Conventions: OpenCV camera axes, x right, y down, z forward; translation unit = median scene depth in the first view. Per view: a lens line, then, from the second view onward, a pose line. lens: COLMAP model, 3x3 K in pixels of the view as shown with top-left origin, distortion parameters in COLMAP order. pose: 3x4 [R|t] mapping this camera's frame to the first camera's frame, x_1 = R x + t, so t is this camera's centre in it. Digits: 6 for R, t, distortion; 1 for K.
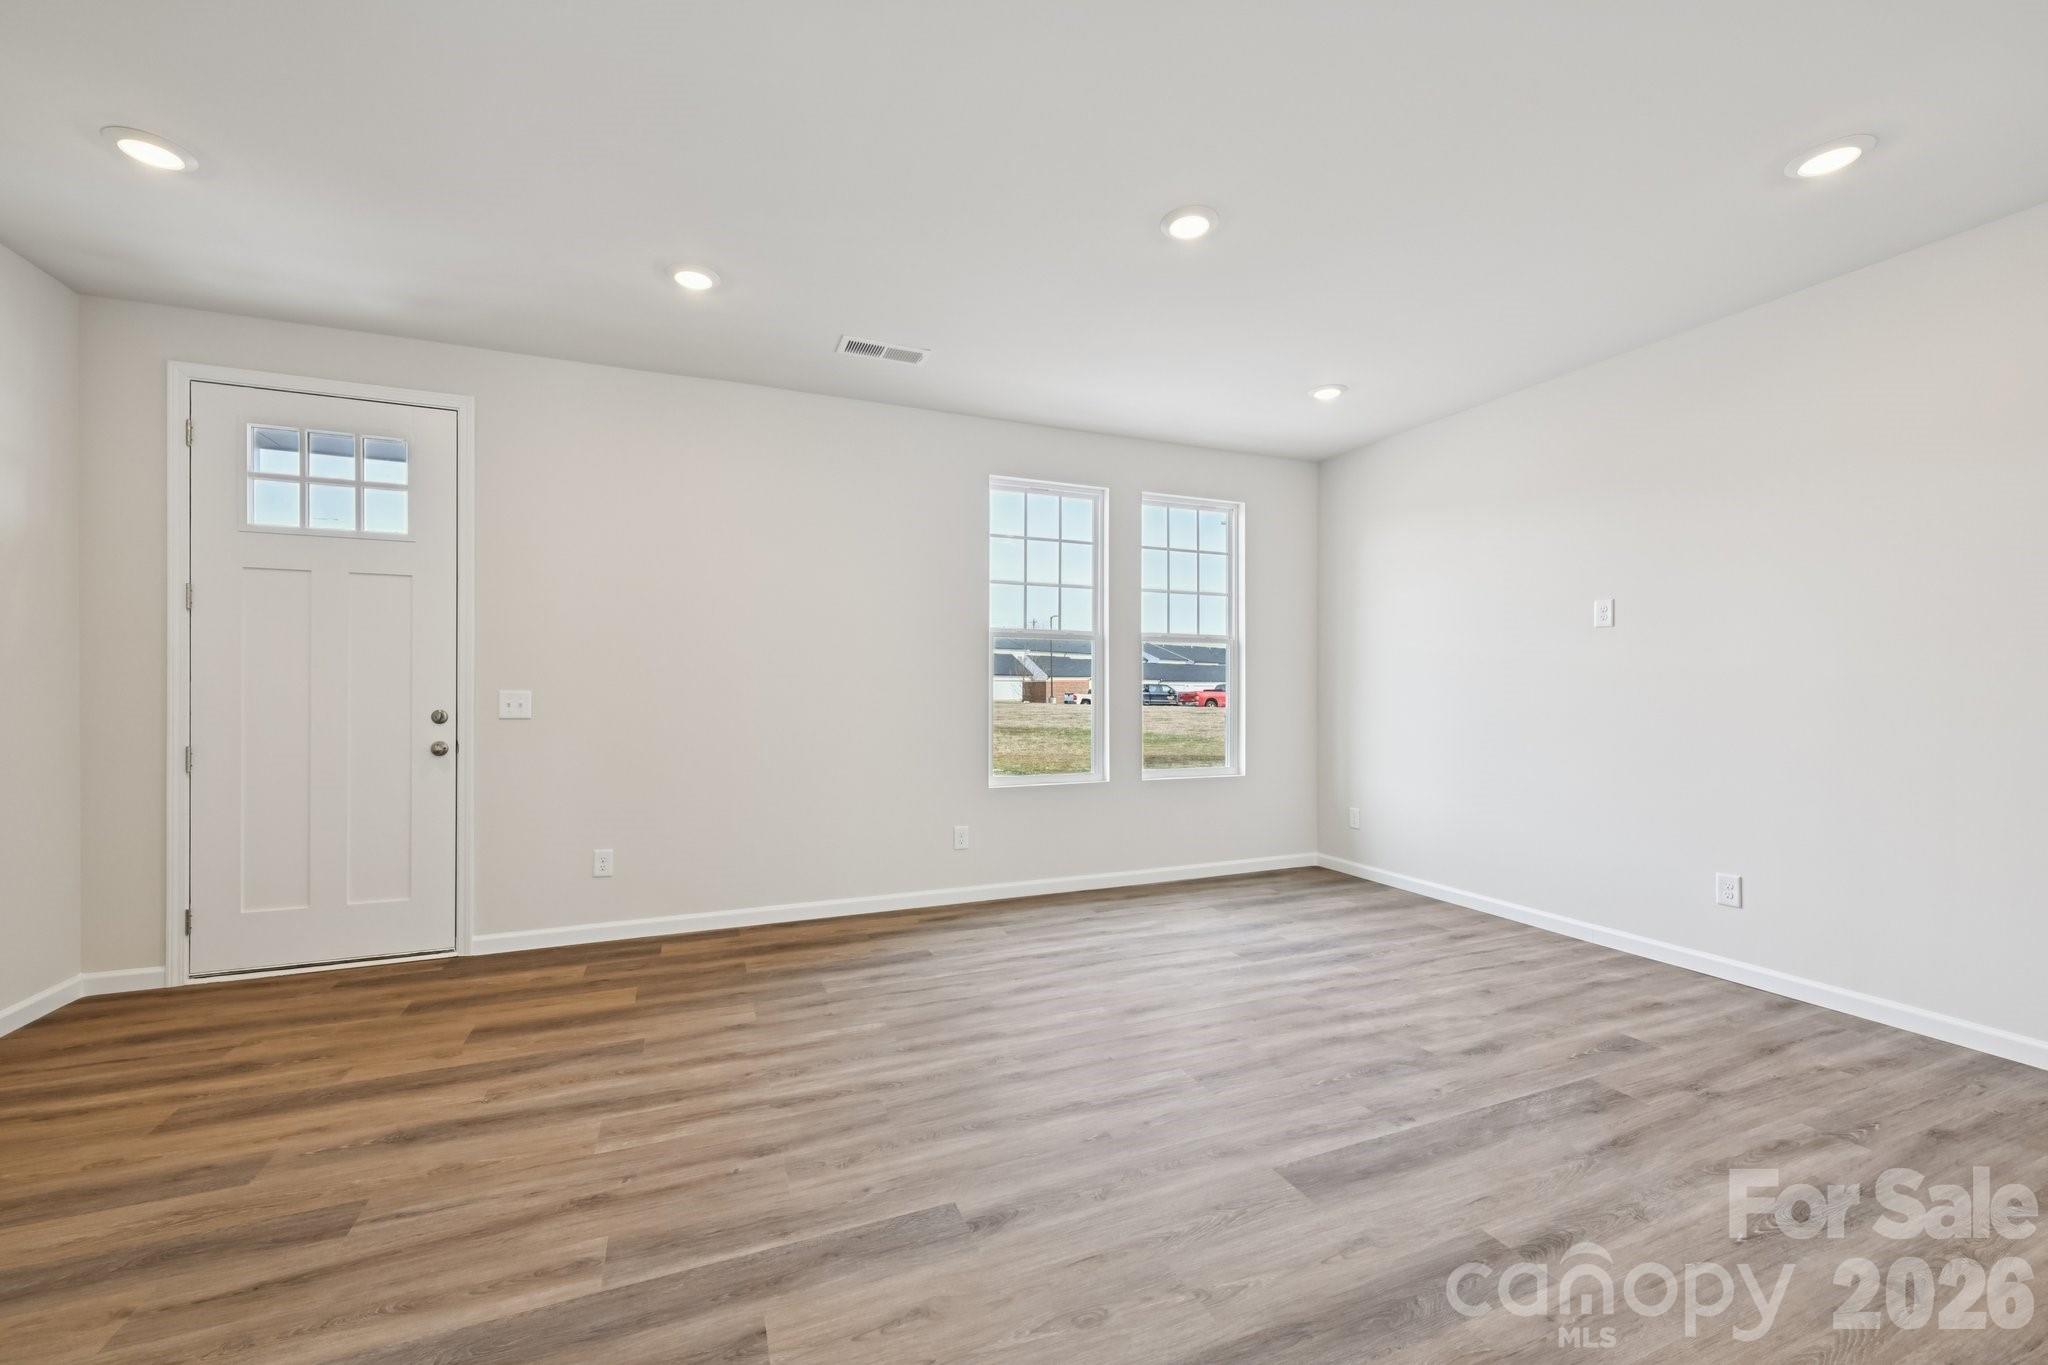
lens RADIAL K [[809.7, 0, 1025.4], [0, 809.7, 687.4], [0, 0, 1]] dist [-0.000287, 0.000083]
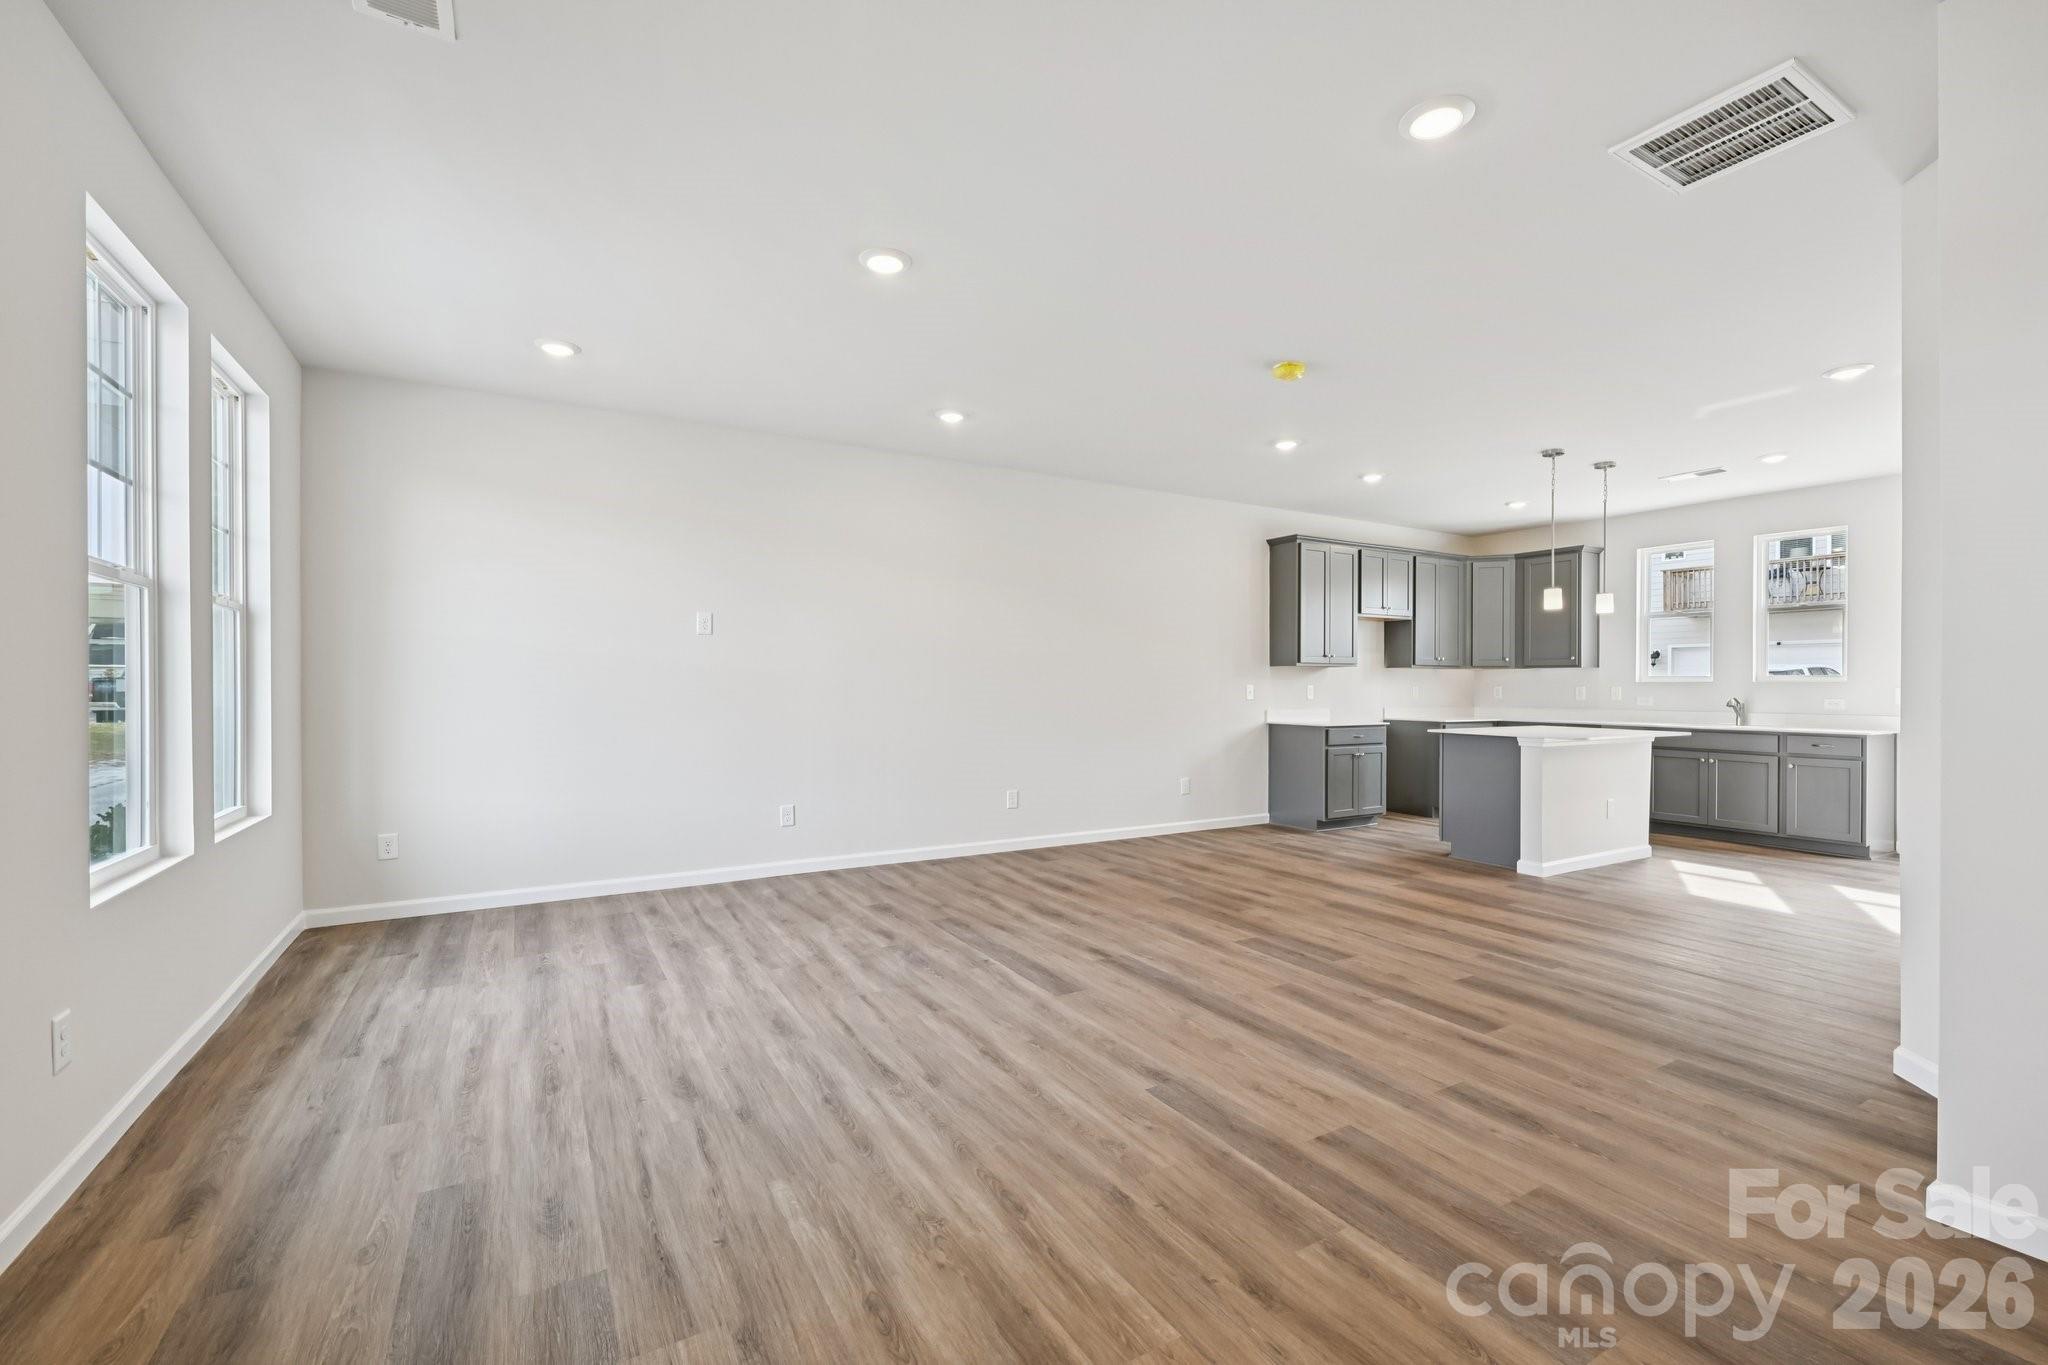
lens RADIAL K [[864.9, 0, 1024.3], [0, 864.9, 689.8], [0, 0, 1]] dist [-0.001546, -0.000218]
pose [[-0.134187, -0.006950, 0.990932, -0.946466], [-0.002907, 0.999974, 0.006619, 0.002561], [-0.990952, -0.001992, -0.134204, 0.928859]]
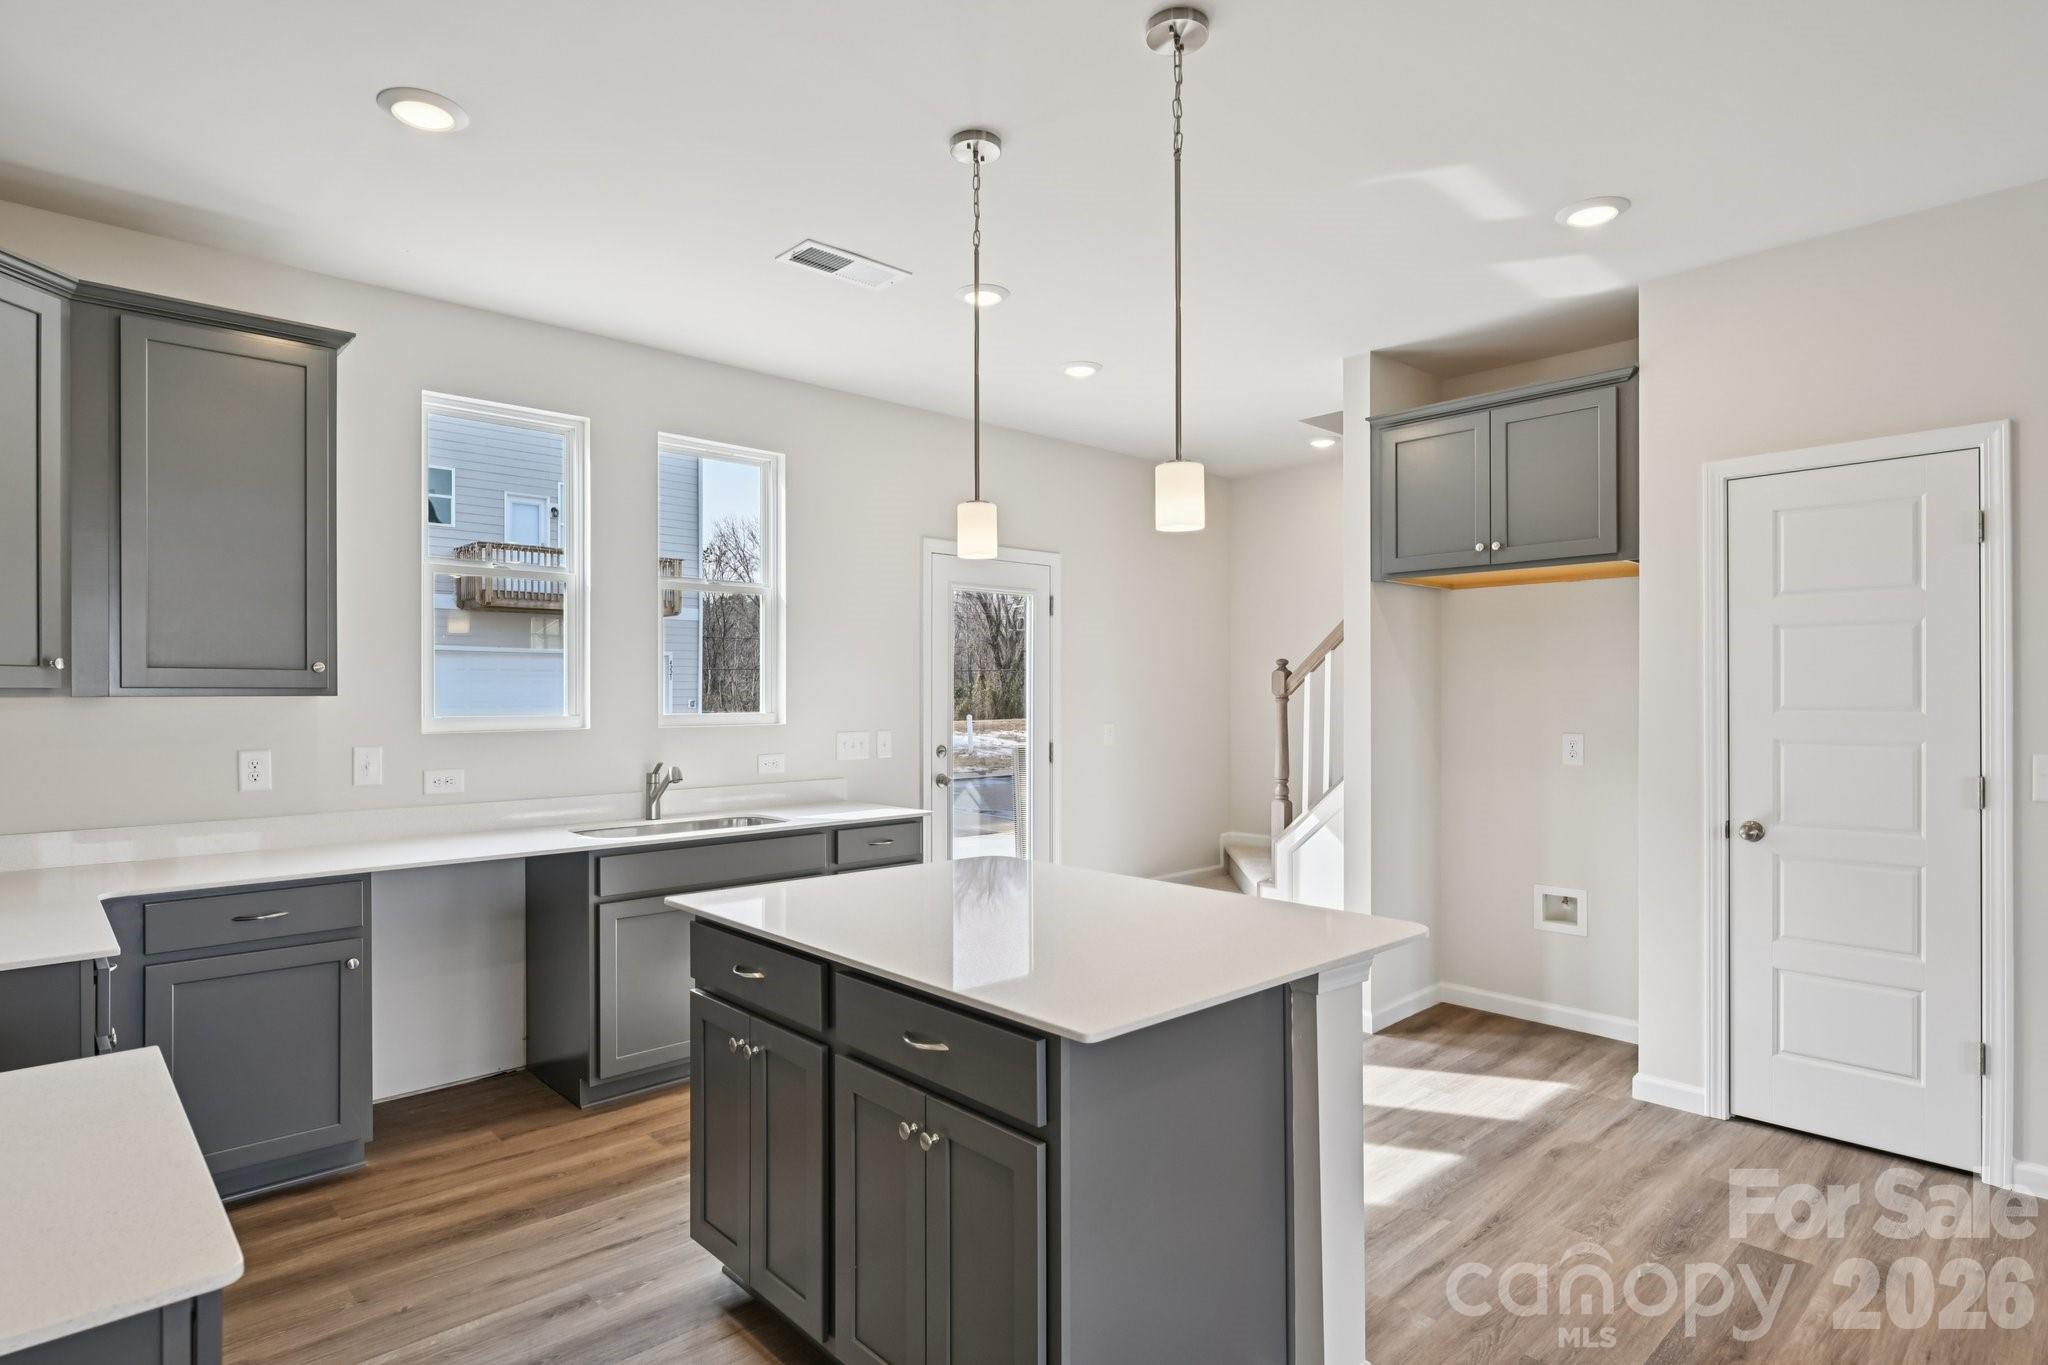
lens RADIAL K [[1081.4, 0, 1023.6], [0, 1081.4, 695.0], [0, 0, 1]] dist [0.001388, 0.000497]
pose [[-0.936283, 0.002972, -0.351235, 1.290911], [0.002876, 0.999996, 0.000793, -0.056630], [0.351236, -0.000268, -0.936287, 0.133830]]
